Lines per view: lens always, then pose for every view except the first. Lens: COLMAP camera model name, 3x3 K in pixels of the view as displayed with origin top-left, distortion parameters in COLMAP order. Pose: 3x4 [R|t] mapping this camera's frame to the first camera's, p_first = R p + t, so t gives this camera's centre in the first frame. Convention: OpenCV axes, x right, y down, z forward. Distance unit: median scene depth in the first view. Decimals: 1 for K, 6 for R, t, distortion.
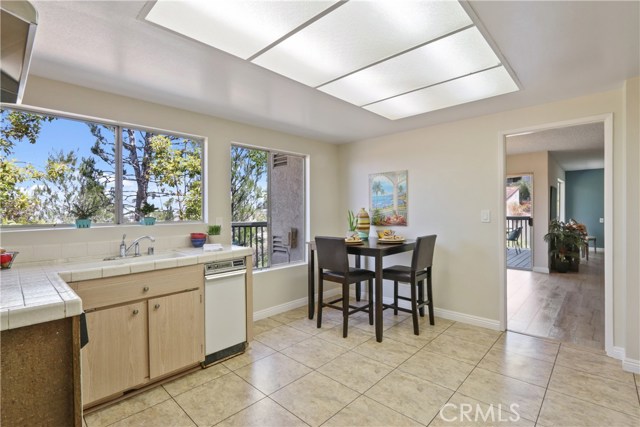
lens RADIAL K [[297.0, 0, 320.0], [0, 297.0, 213.5], [0, 0, 1]] dist [-0.002086, -0.000082]
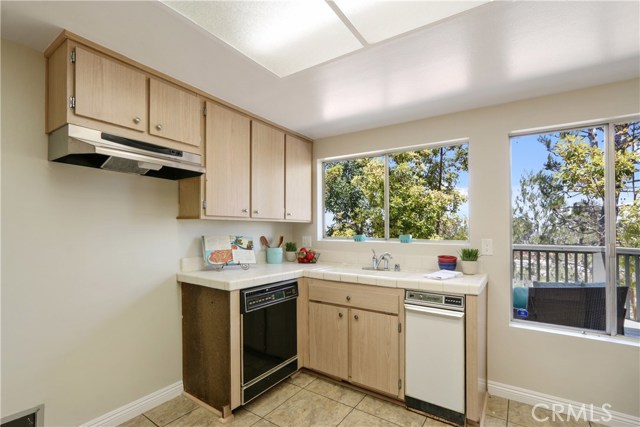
lens RADIAL K [[298.5, 0, 315.7], [0, 298.5, 227.3], [0, 0, 1]] dist [-0.005345, -0.000603]
pose [[0.154835, 0.004155, -0.987932, 0.443036], [-0.016818, 0.999857, 0.001569, -0.012365], [0.987797, 0.016372, 0.154883, 0.598148]]
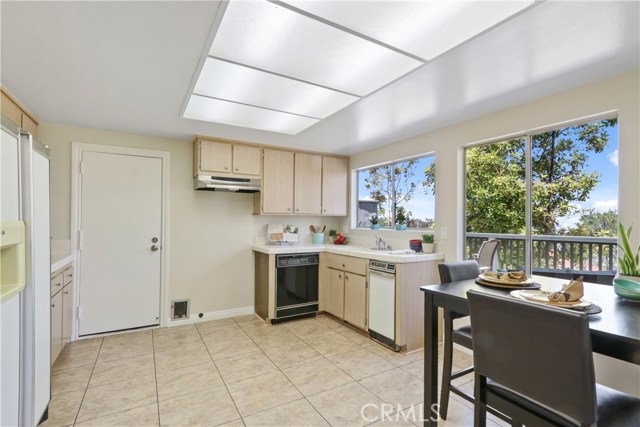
lens RADIAL K [[302.4, 0, 313.6], [0, 302.4, 212.2], [0, 0, 1]] dist [-0.000013, -0.000137]
pose [[-0.284527, -0.018272, -0.958494, 1.012215], [-0.009681, 0.999822, -0.016186, -0.022148], [0.958619, 0.004674, -0.284653, 1.156620]]
